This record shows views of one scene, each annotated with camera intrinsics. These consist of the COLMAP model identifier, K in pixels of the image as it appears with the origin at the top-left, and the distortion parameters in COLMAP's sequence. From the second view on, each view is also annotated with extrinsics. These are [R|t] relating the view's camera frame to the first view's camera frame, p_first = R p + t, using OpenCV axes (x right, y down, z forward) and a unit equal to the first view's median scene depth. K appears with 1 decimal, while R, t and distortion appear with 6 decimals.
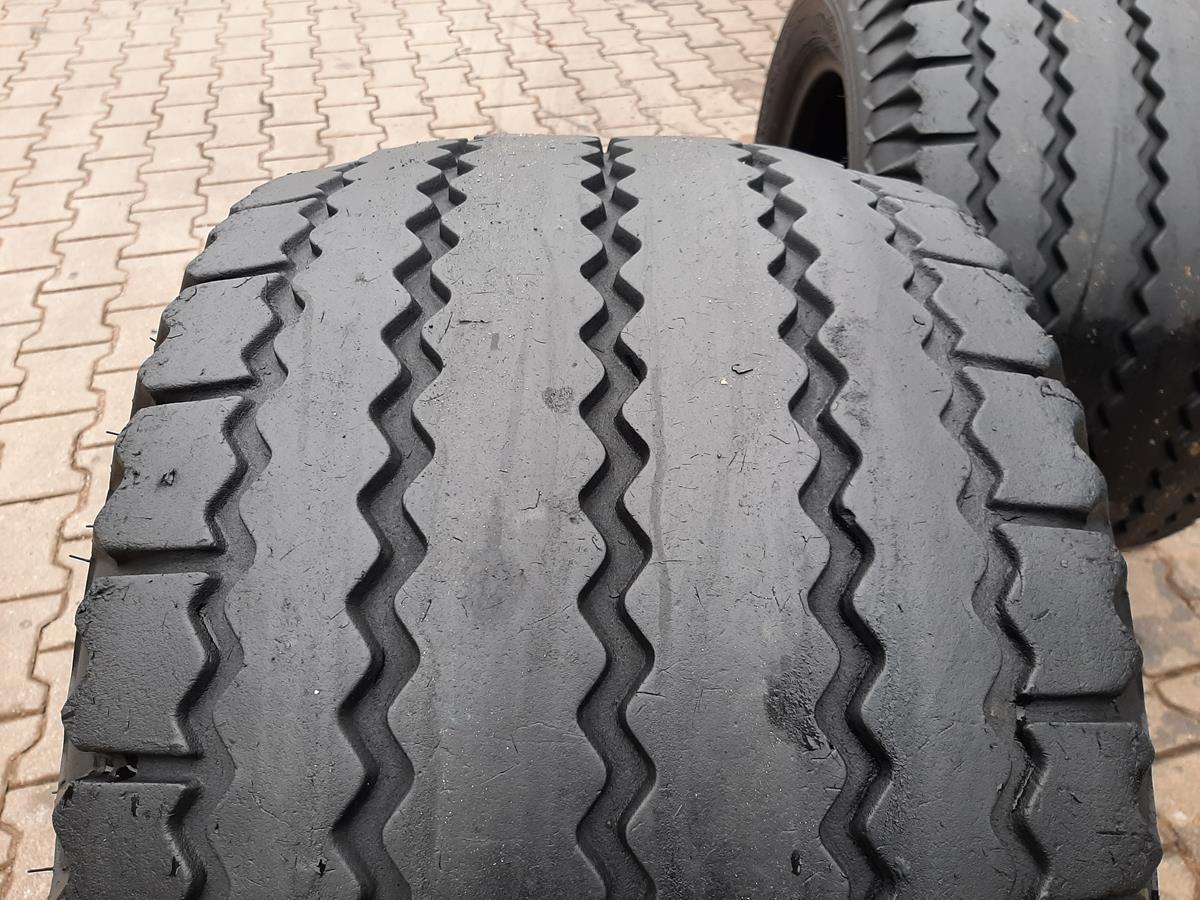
lens RADIAL K [[942.4, 0, 605.3], [0, 942.4, 452.0], [0, 0, 1]] dist [0.070765, -0.145361]
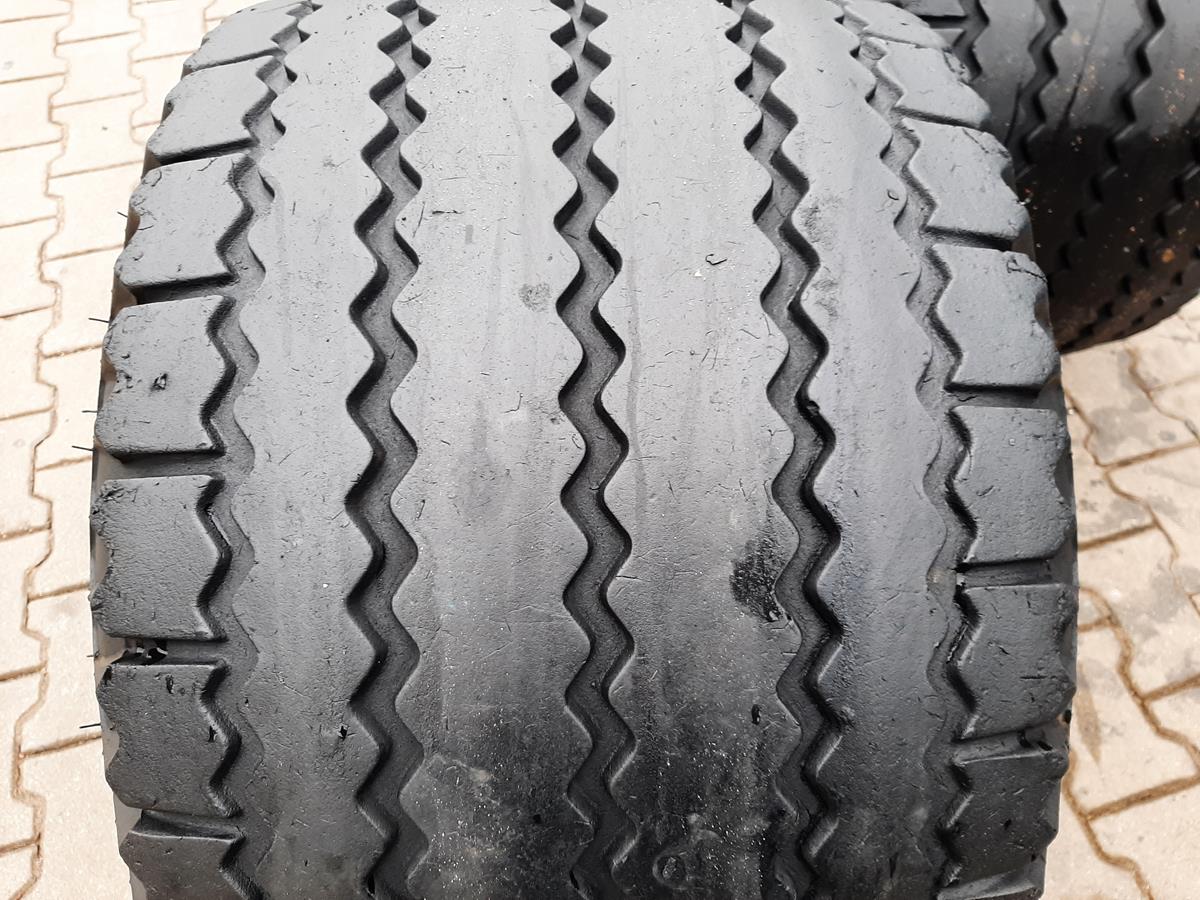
lens RADIAL K [[942.4, 0, 605.3], [0, 942.4, 452.0], [0, 0, 1]] dist [0.070765, -0.145361]
pose [[0.999571, -0.022042, 0.019271, 0.002404], [0.016769, 0.970545, 0.240334, -0.136639], [-0.024000, -0.239908, 0.970499, -0.033093]]
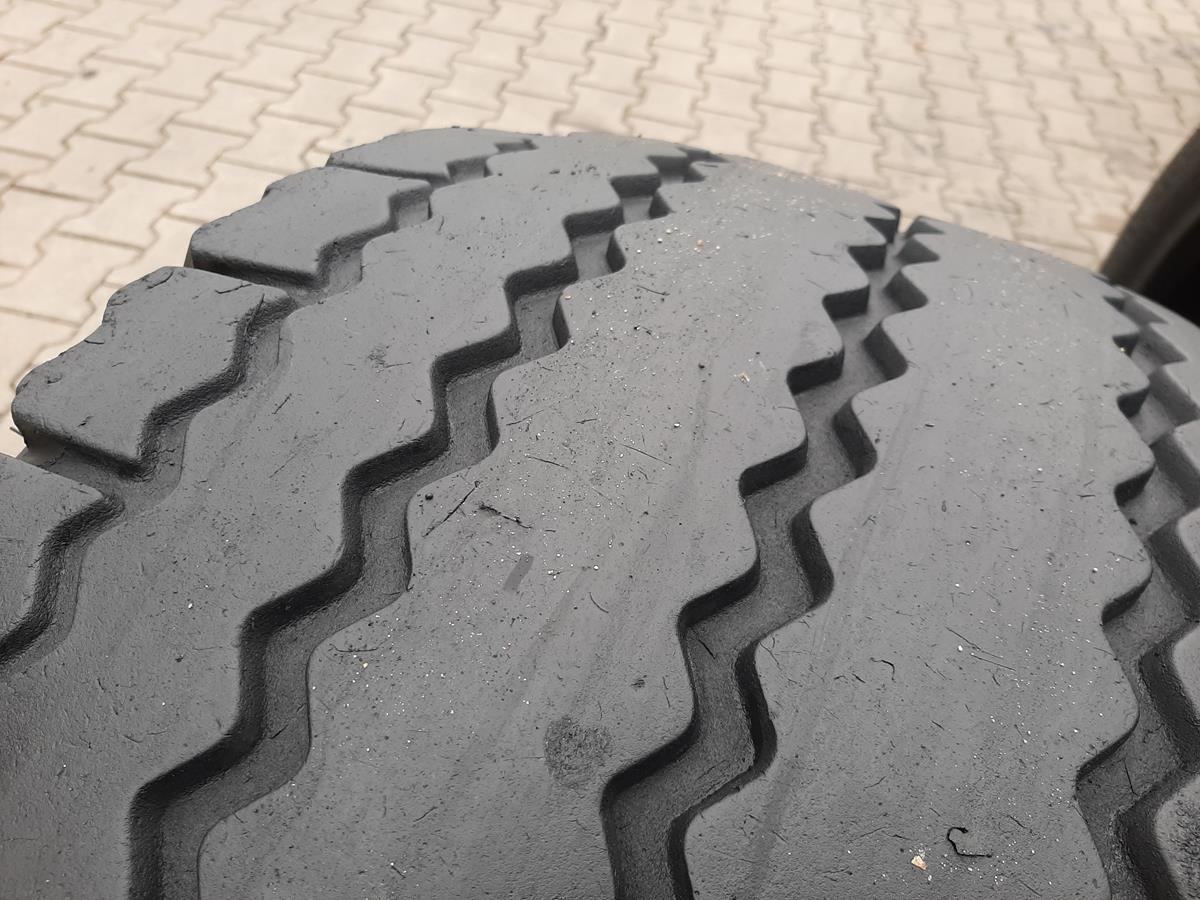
lens RADIAL K [[942.4, 0, 605.3], [0, 942.4, 452.0], [0, 0, 1]] dist [0.070765, -0.145361]
pose [[0.906961, 0.363900, -0.212126, 0.012997], [-0.357221, 0.931362, 0.070414, -0.241722], [0.223190, 0.011913, 0.974702, 0.518667]]
